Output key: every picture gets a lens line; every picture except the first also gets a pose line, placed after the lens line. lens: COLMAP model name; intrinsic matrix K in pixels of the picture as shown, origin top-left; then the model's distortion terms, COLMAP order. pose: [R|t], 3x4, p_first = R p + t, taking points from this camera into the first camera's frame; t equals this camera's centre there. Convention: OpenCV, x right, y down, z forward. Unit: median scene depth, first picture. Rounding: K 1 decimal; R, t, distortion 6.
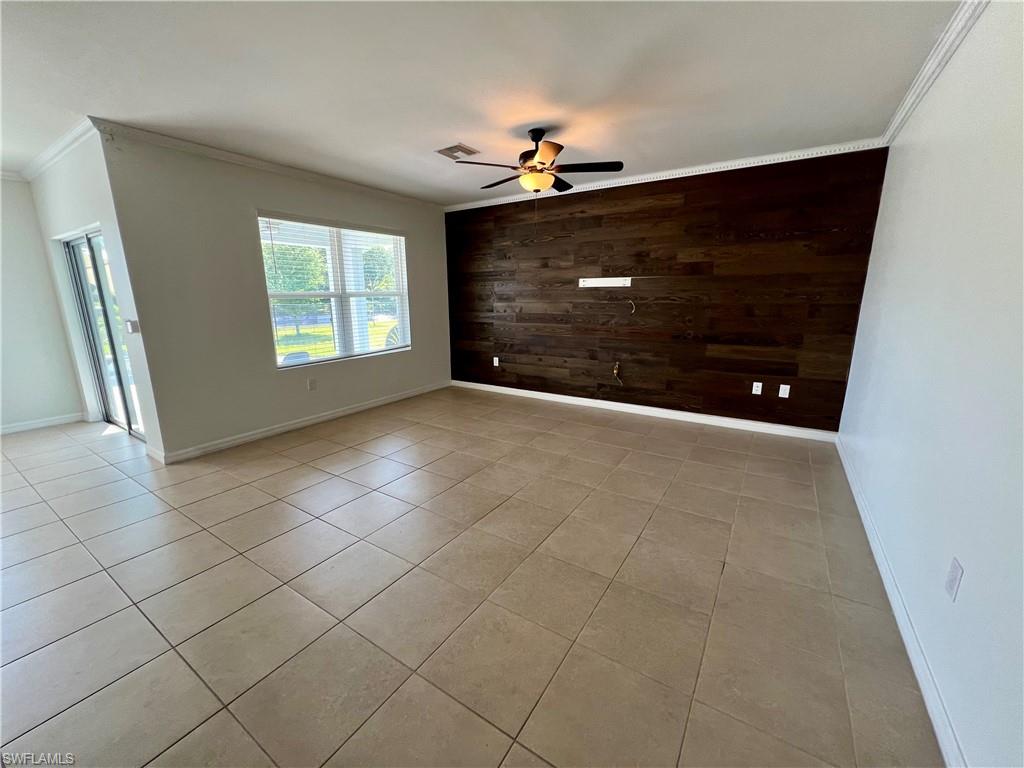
lens RADIAL K [[411.6, 0, 512.9], [0, 411.6, 385.1], [0, 0, 1]] dist [-0.000817, 0.000203]
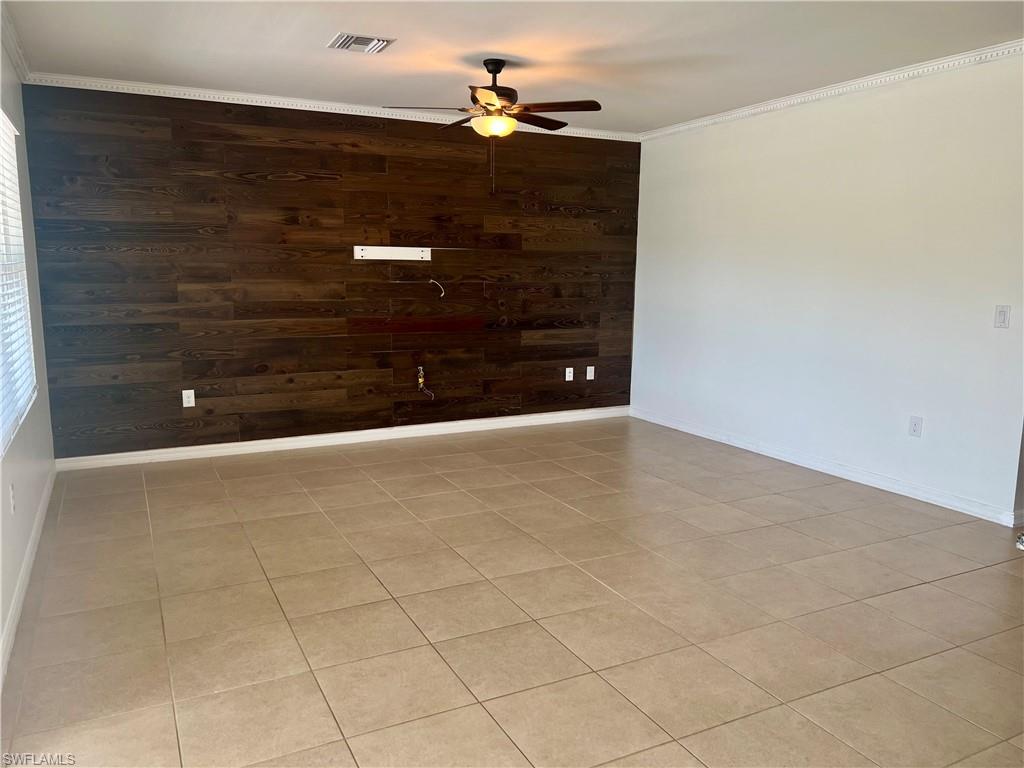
lens RADIAL K [[771.4, 0, 520.3], [0, 771.4, 389.7], [0, 0, 1]] dist [0.066066, -0.079732]
pose [[0.496255, -0.127872, 0.858708, -0.940657], [0.175966, 0.983379, 0.044745, -0.054739], [-0.850157, 0.128899, 0.510508, 0.224551]]
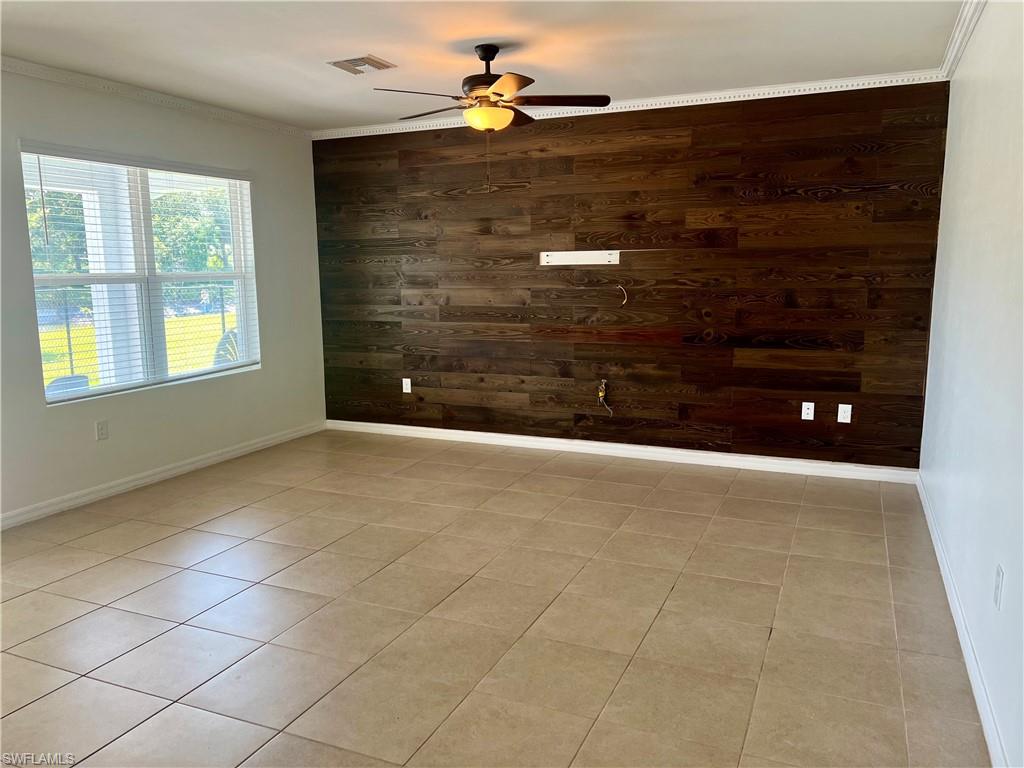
lens RADIAL K [[771.4, 0, 509.7], [0, 771.4, 387.6], [0, 0, 1]] dist [0.066066, -0.079732]
pose [[0.987647, -0.027443, 0.154271, -0.093799], [0.037263, 0.997434, -0.061128, 0.029878], [-0.152198, 0.066122, 0.986136, -0.202238]]
